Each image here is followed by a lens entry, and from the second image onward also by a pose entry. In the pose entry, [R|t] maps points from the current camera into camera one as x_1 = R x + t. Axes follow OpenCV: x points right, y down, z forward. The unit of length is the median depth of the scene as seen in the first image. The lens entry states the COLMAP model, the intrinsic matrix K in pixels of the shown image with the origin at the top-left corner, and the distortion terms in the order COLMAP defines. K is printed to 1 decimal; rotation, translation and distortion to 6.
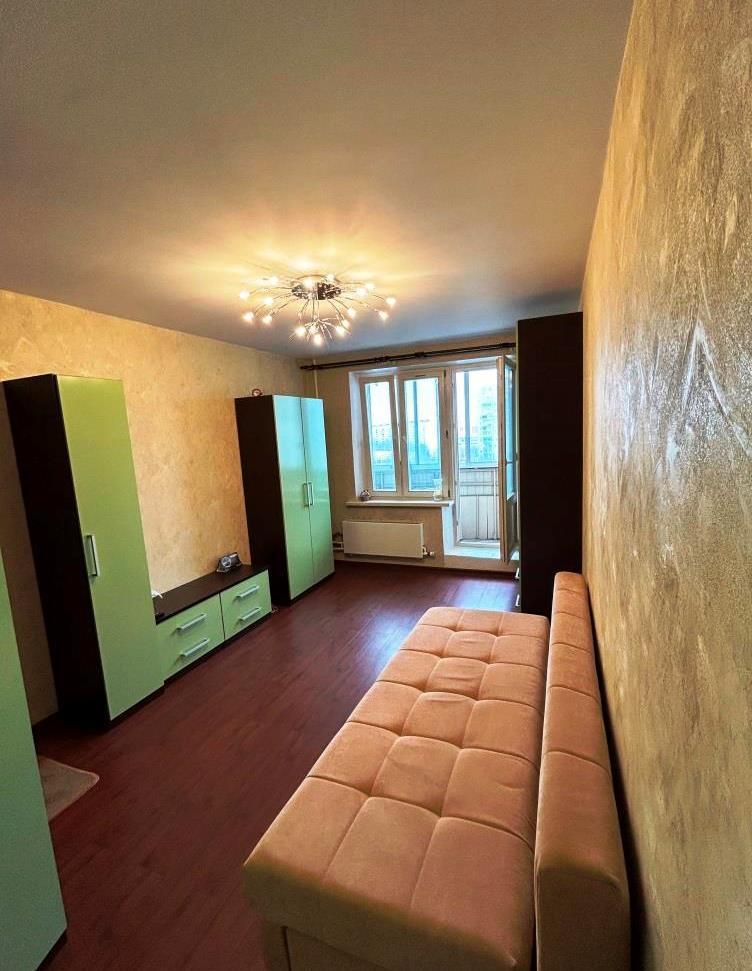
lens RADIAL K [[419.0, 0, 376.0], [0, 419.0, 485.5], [0, 0, 1]] dist [0.000197, 0.000024]
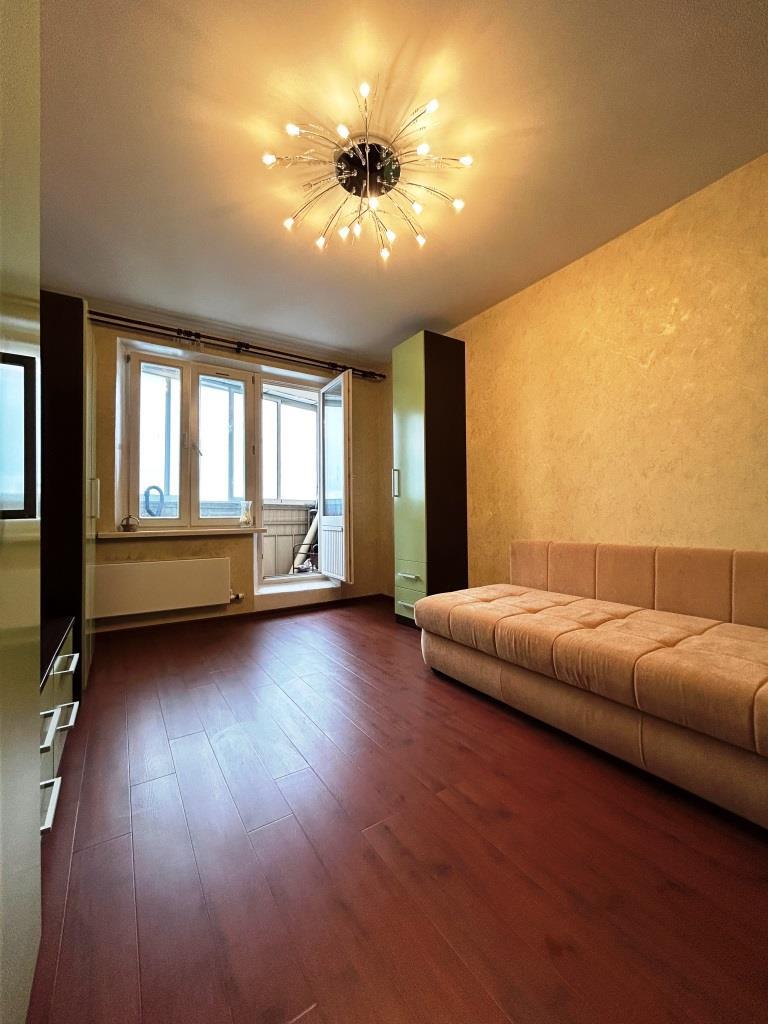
lens RADIAL K [[413.3, 0, 384.0], [0, 413.3, 512.0], [0, 0, 1]] dist [-0.000370, -0.000064]
pose [[0.547306, 0.064053, 0.834478, -0.372213], [0.077799, 0.988856, -0.126928, 0.127460], [-0.833309, 0.134390, 0.536224, 0.346629]]
